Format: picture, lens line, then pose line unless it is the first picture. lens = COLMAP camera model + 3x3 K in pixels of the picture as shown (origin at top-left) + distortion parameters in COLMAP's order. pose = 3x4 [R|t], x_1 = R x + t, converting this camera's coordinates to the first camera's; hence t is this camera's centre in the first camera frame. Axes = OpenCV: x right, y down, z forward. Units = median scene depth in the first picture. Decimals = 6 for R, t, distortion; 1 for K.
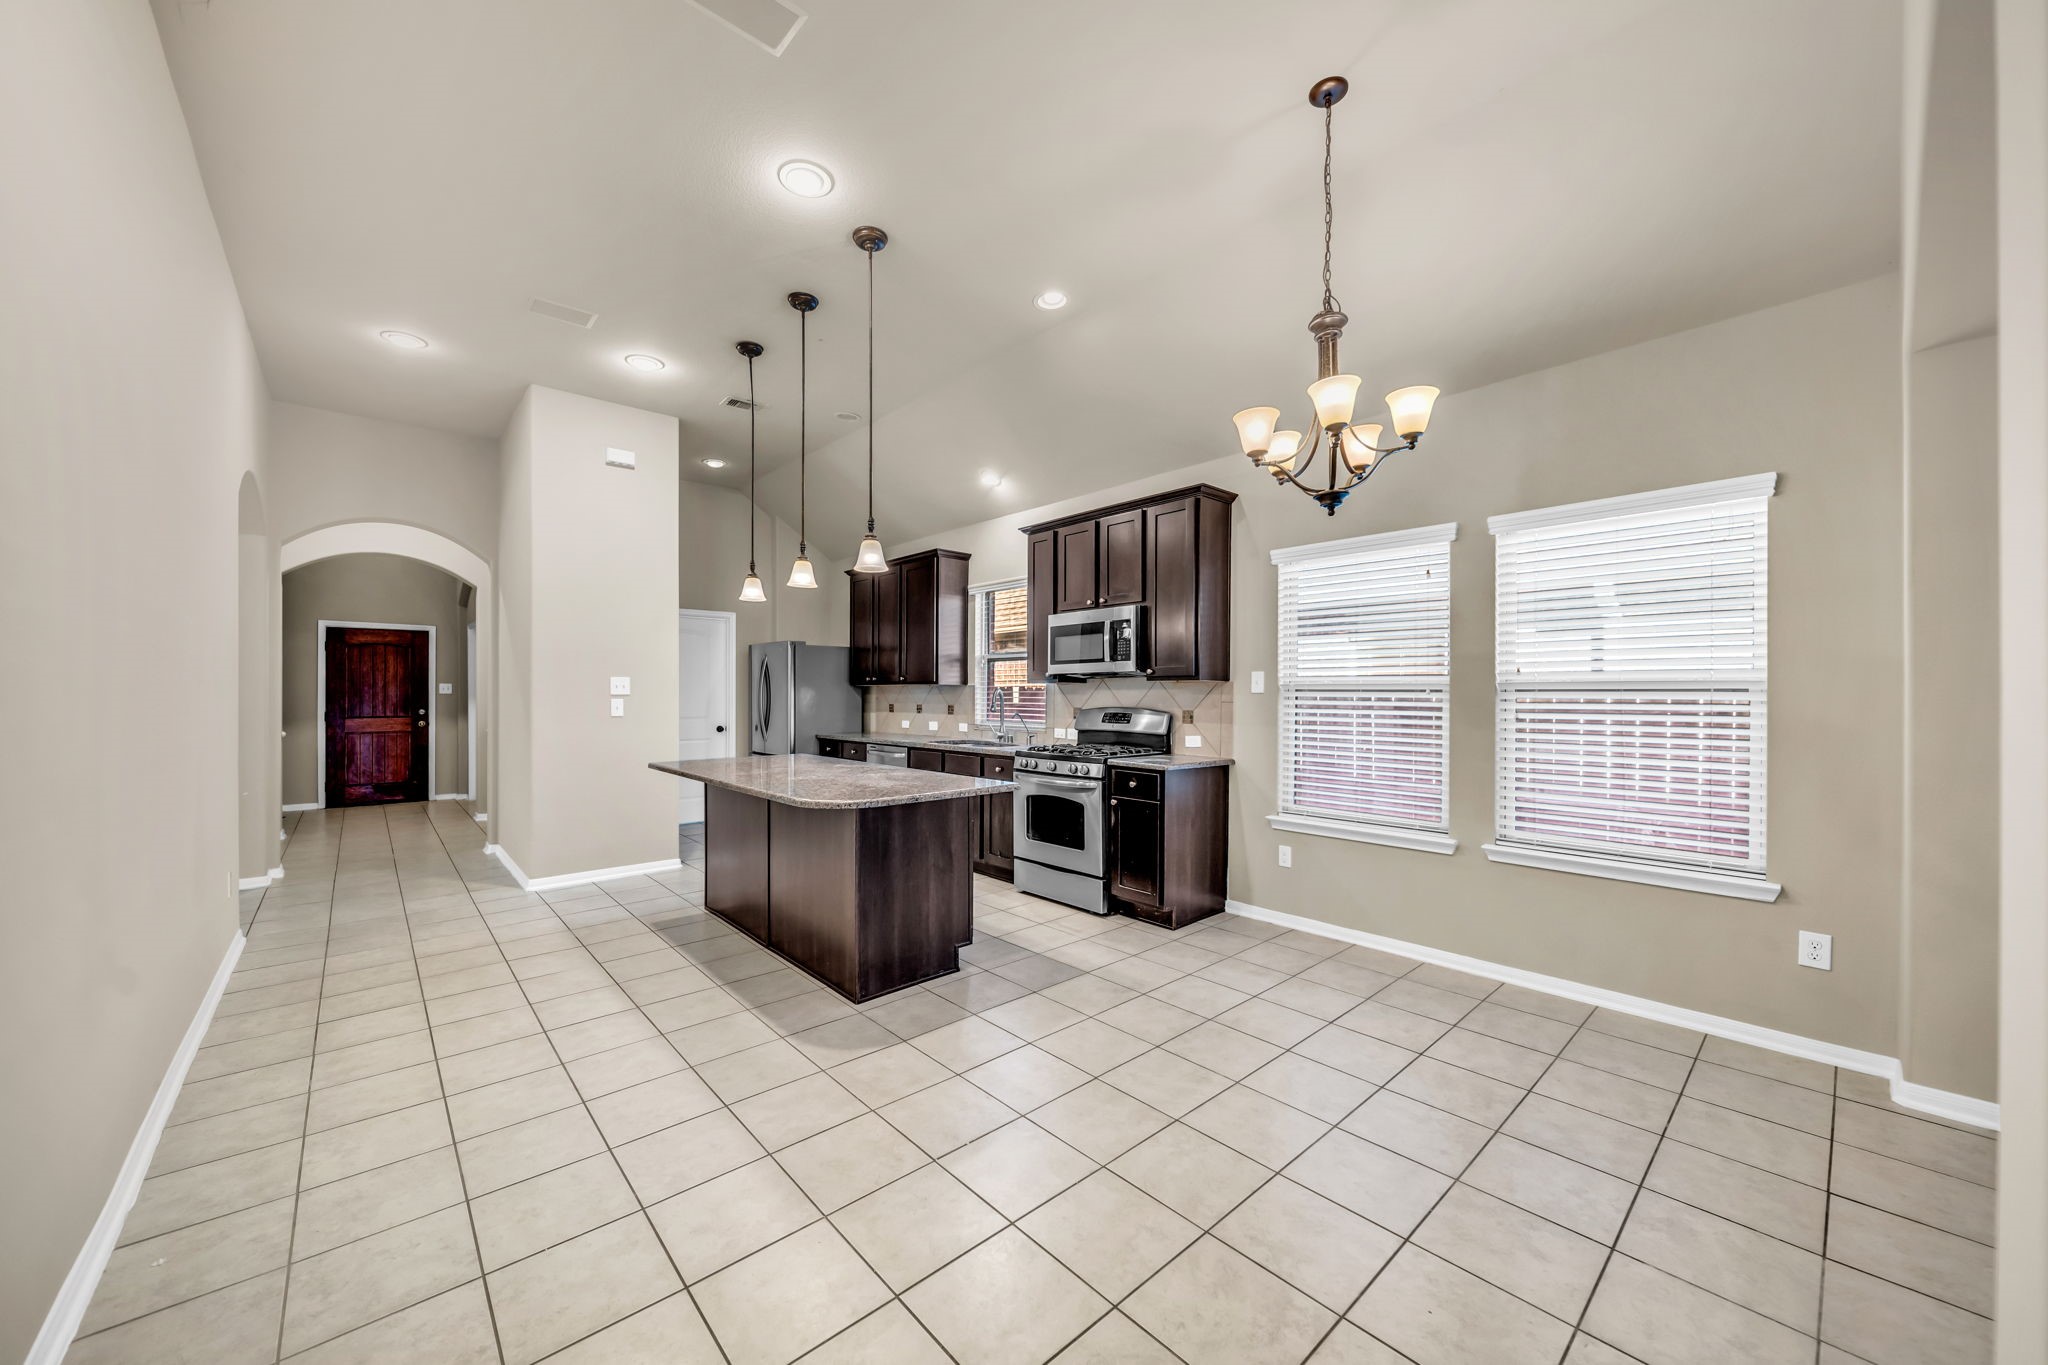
lens RADIAL K [[740.9, 0, 1008.0], [0, 740.9, 690.6], [0, 0, 1]] dist [0.000102, -0.000091]
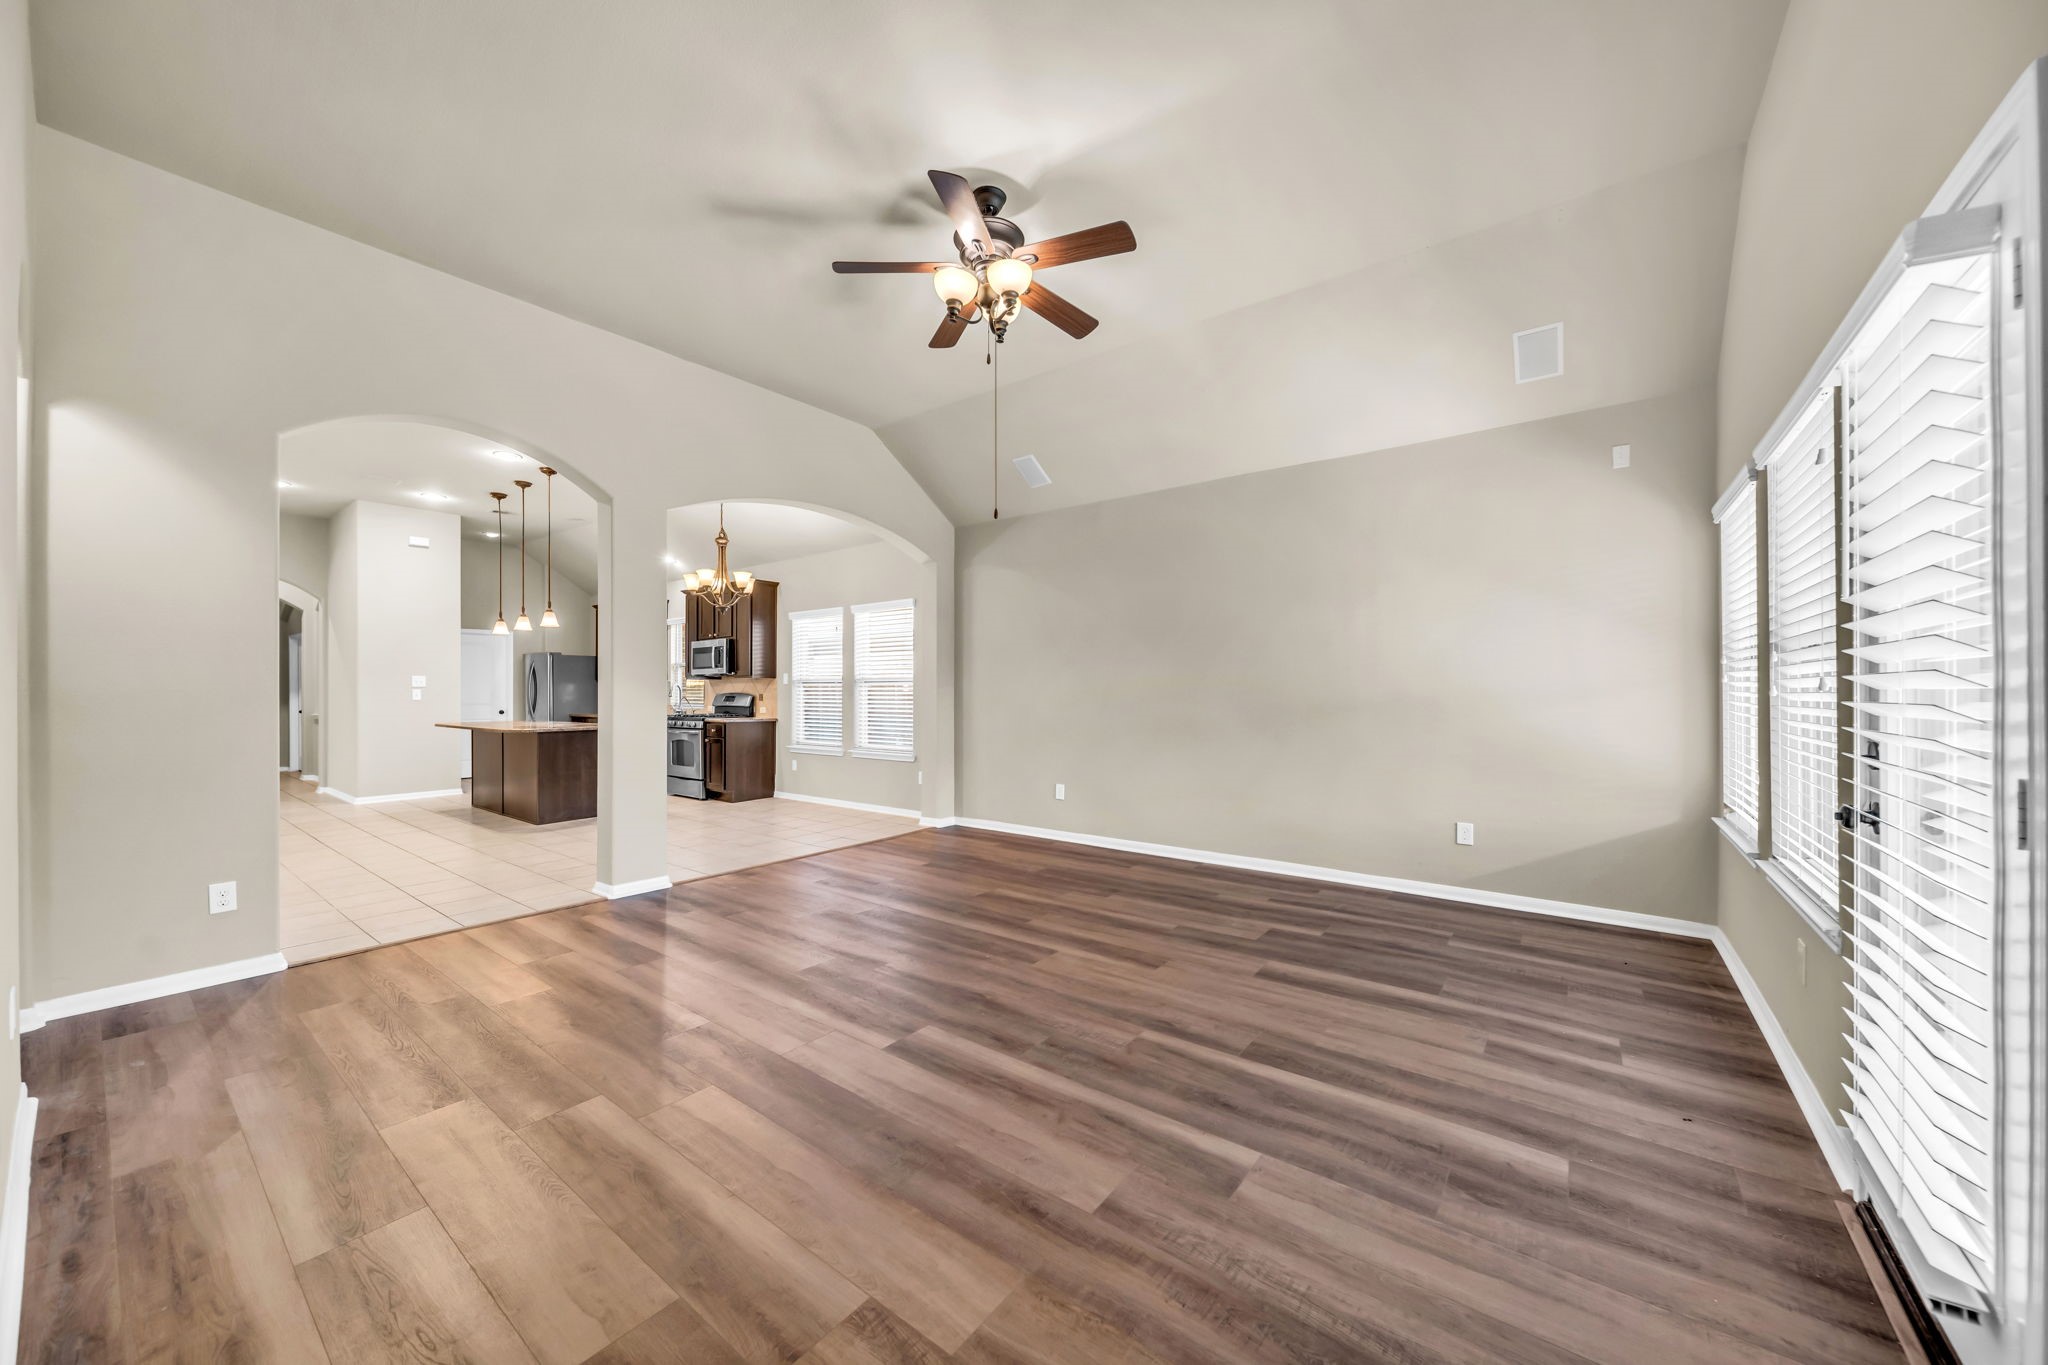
lens RADIAL K [[740.9, 0, 1008.0], [0, 740.9, 690.6], [0, 0, 1]] dist [0.000102, -0.000091]
pose [[0.982948, -0.006161, 0.183778, 0.449872], [0.005508, 0.999977, 0.004062, 0.012451], [-0.183799, -0.002981, 0.982959, -0.844138]]
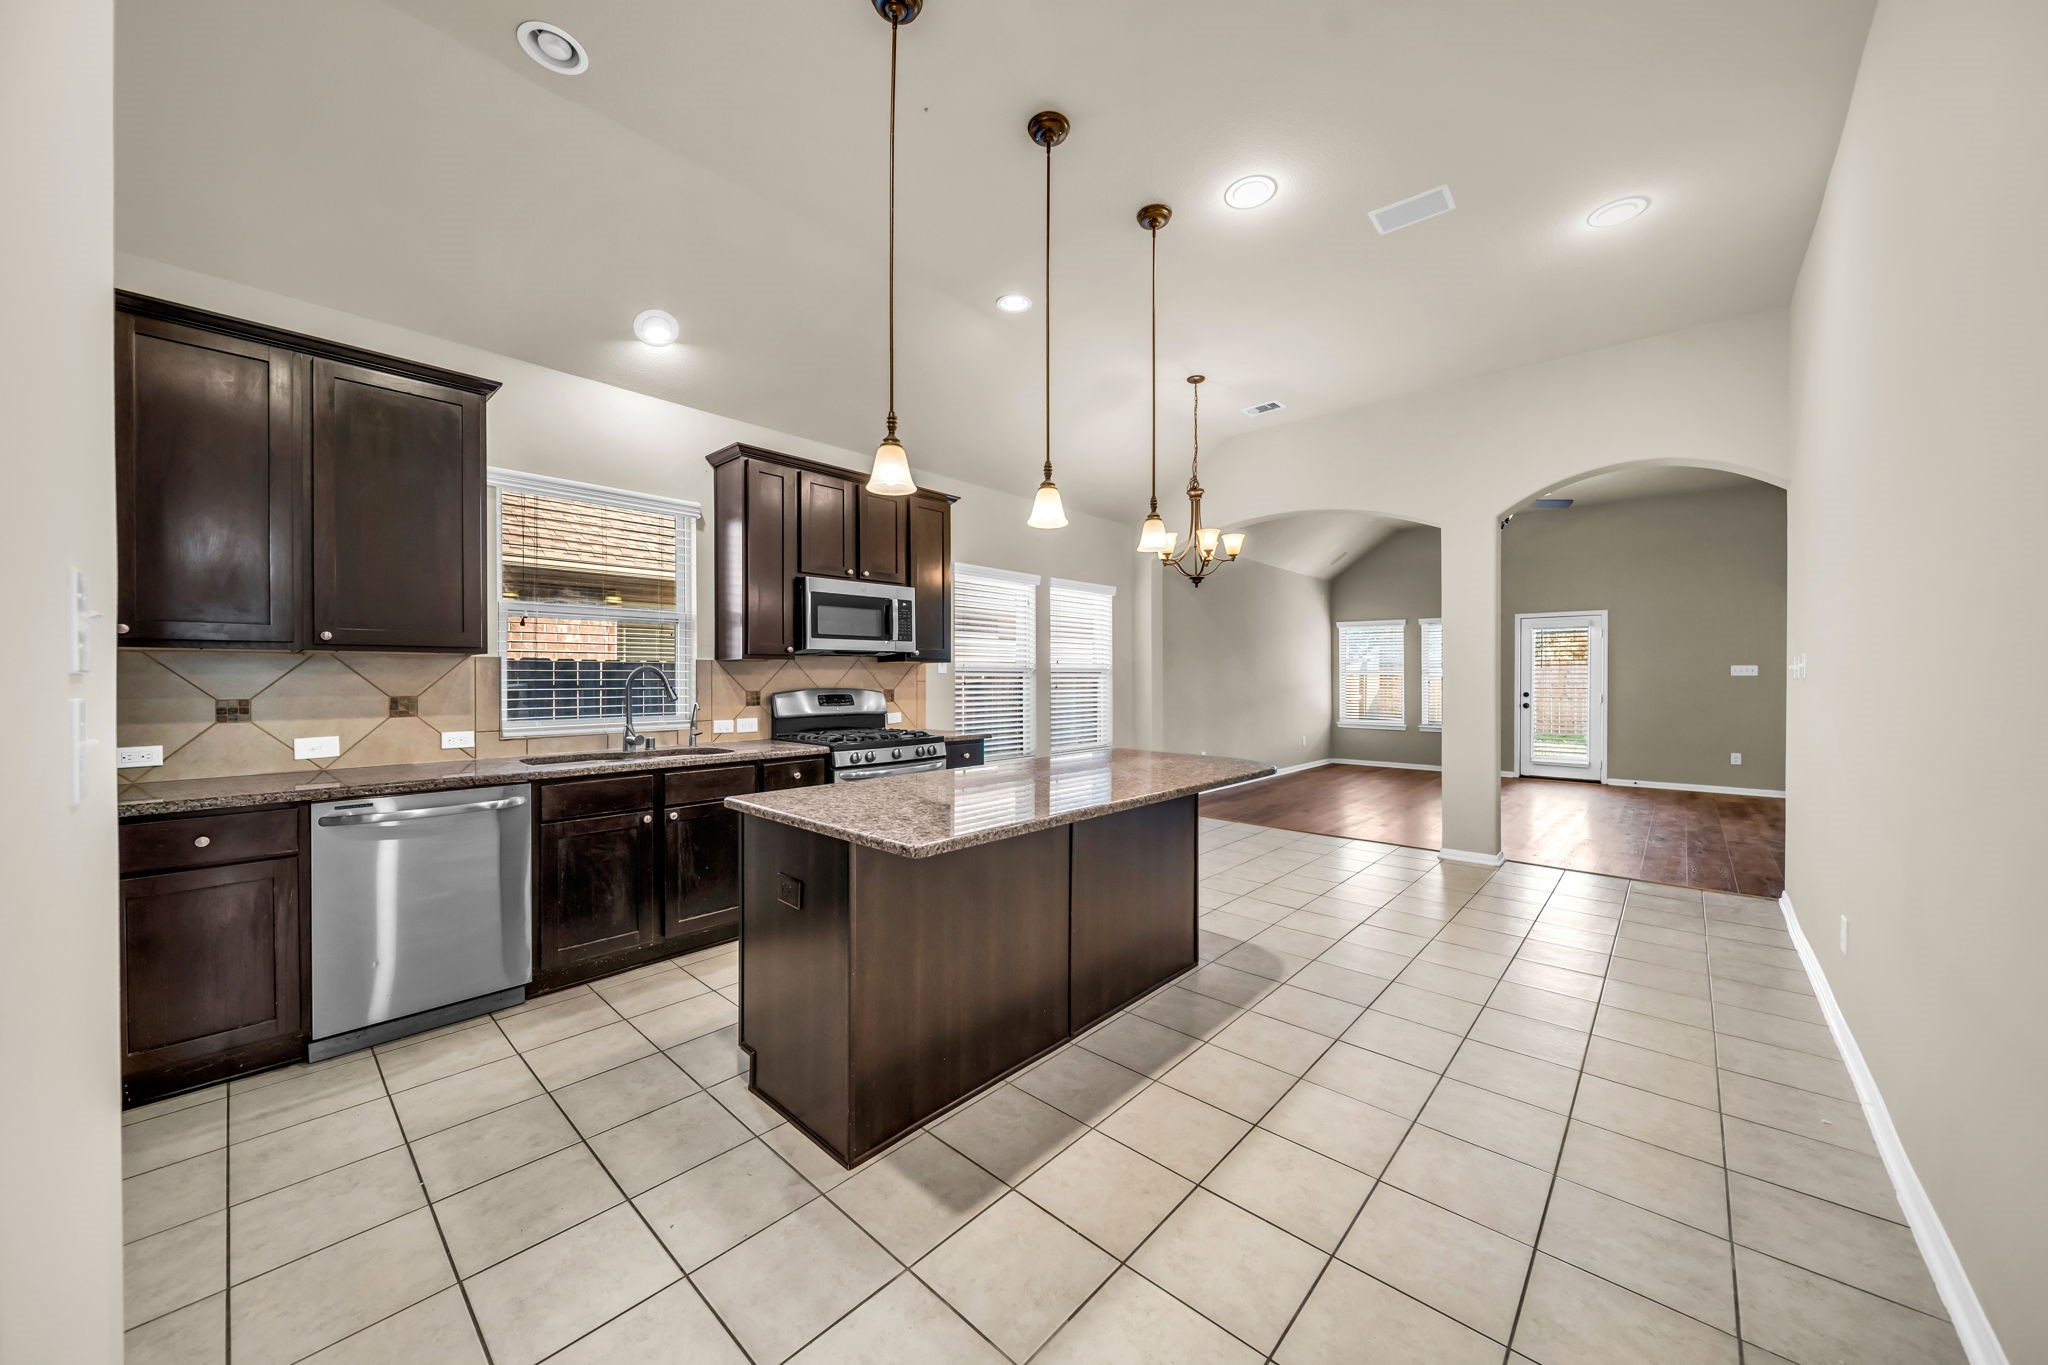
lens RADIAL K [[740.9, 0, 1008.0], [0, 740.9, 690.6], [0, 0, 1]] dist [0.000102, -0.000091]
pose [[-0.109375, -0.021073, 0.993777, -0.726684], [-0.006741, 0.999768, 0.020458, 0.004345], [-0.993978, -0.004462, -0.109492, 0.822841]]
